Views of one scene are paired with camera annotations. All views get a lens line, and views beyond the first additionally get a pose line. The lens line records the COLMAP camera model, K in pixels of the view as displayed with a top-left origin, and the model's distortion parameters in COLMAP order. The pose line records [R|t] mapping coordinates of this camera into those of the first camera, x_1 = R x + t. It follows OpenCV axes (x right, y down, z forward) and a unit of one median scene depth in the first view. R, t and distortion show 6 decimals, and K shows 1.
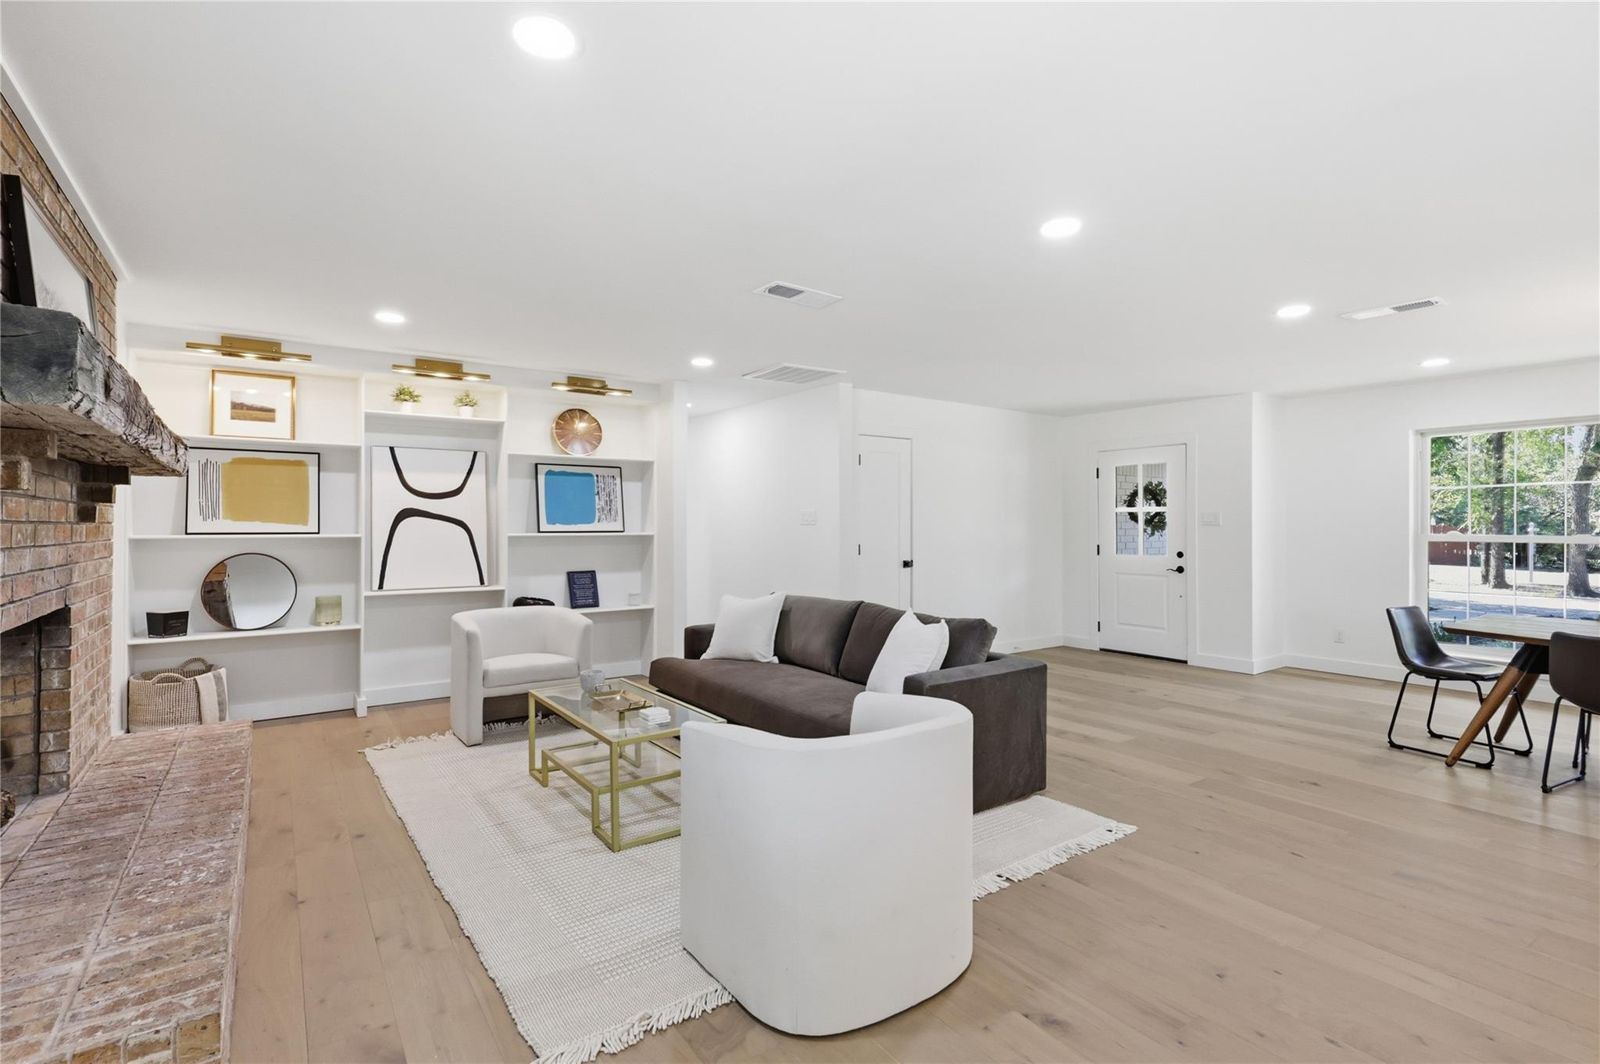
lens RADIAL K [[745.5, 0, 793.5], [0, 745.5, 524.1], [0, 0, 1]] dist [-0.009428, -0.000058]
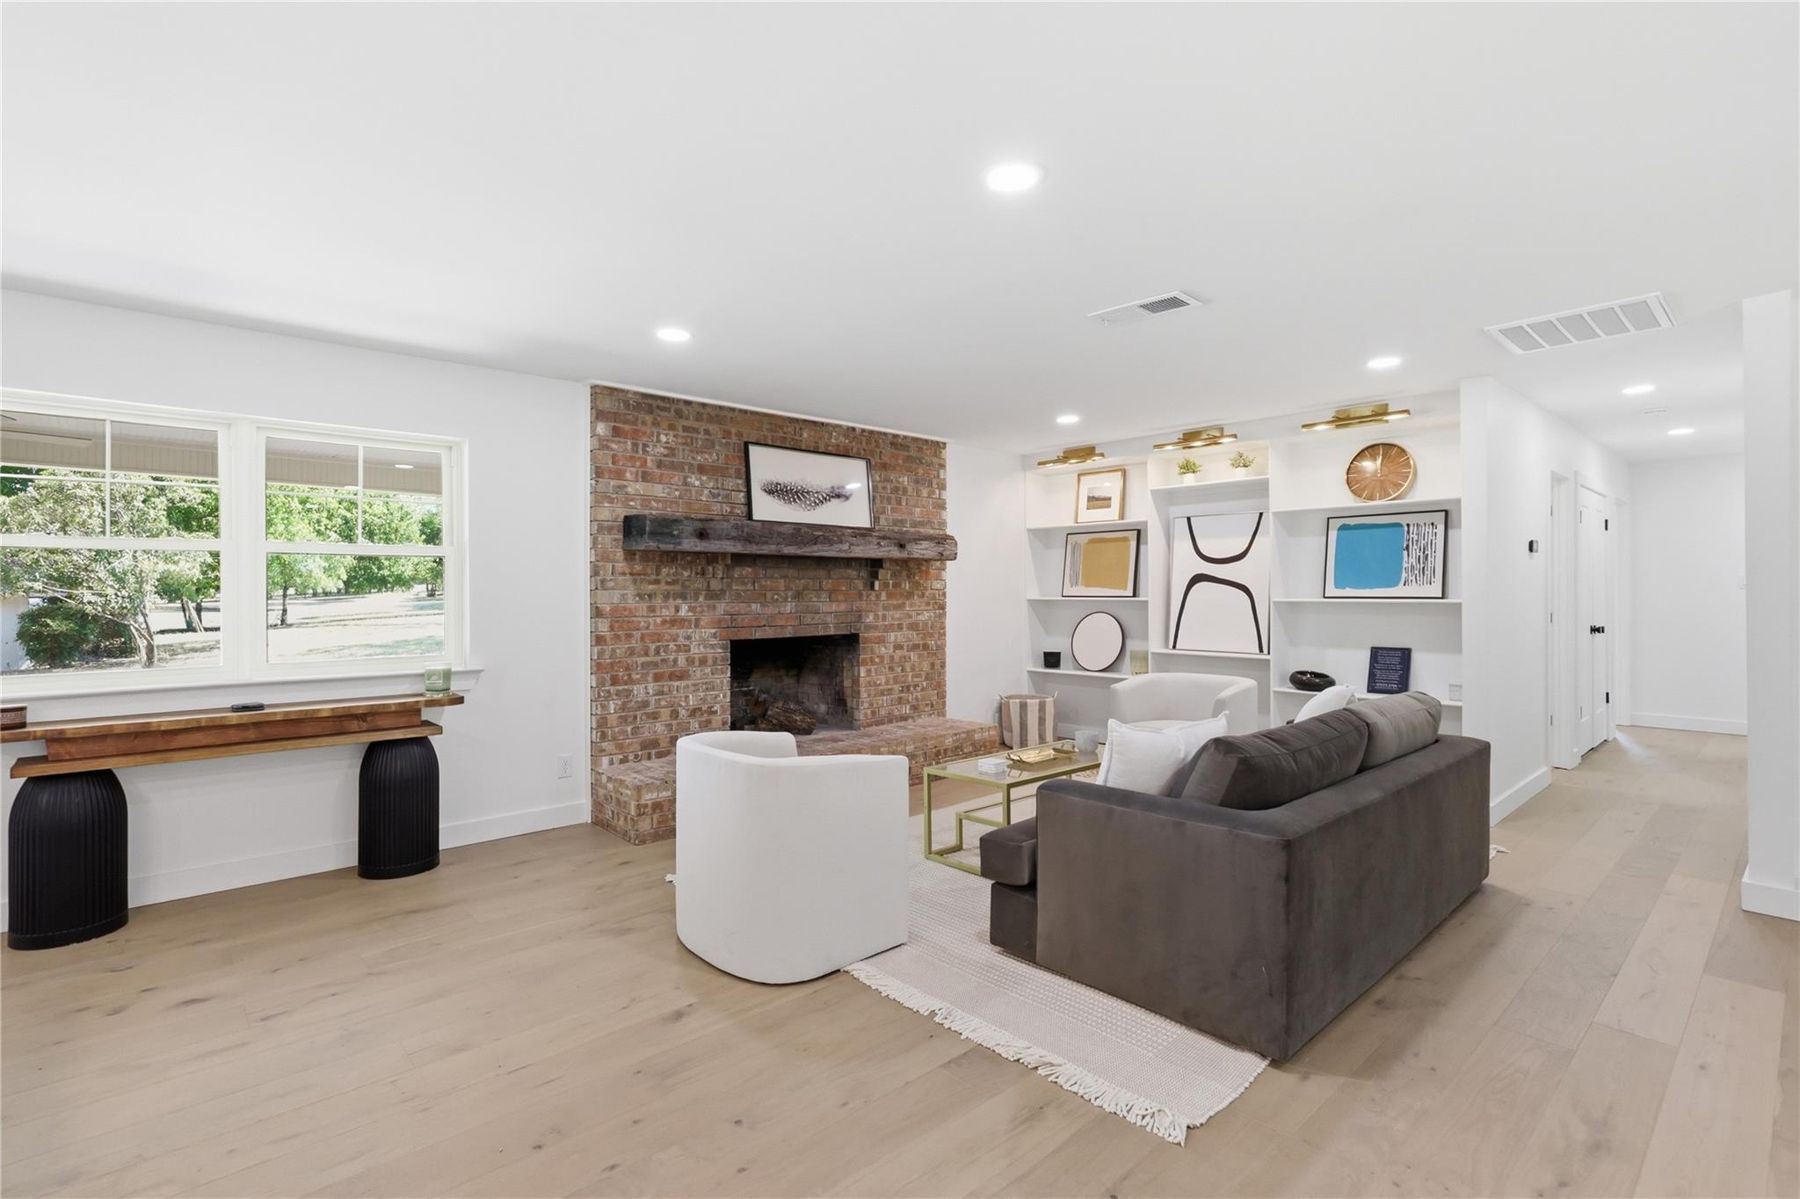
lens RADIAL K [[856.9, 0, 904.1], [0, 856.9, 594.4], [0, 0, 1]] dist [-0.003770, -0.000330]
pose [[0.139449, 0.004376, -0.990220, 0.622536], [0.005272, 0.999973, 0.005161, -0.000751], [0.990215, -0.005940, 0.139422, 0.416659]]
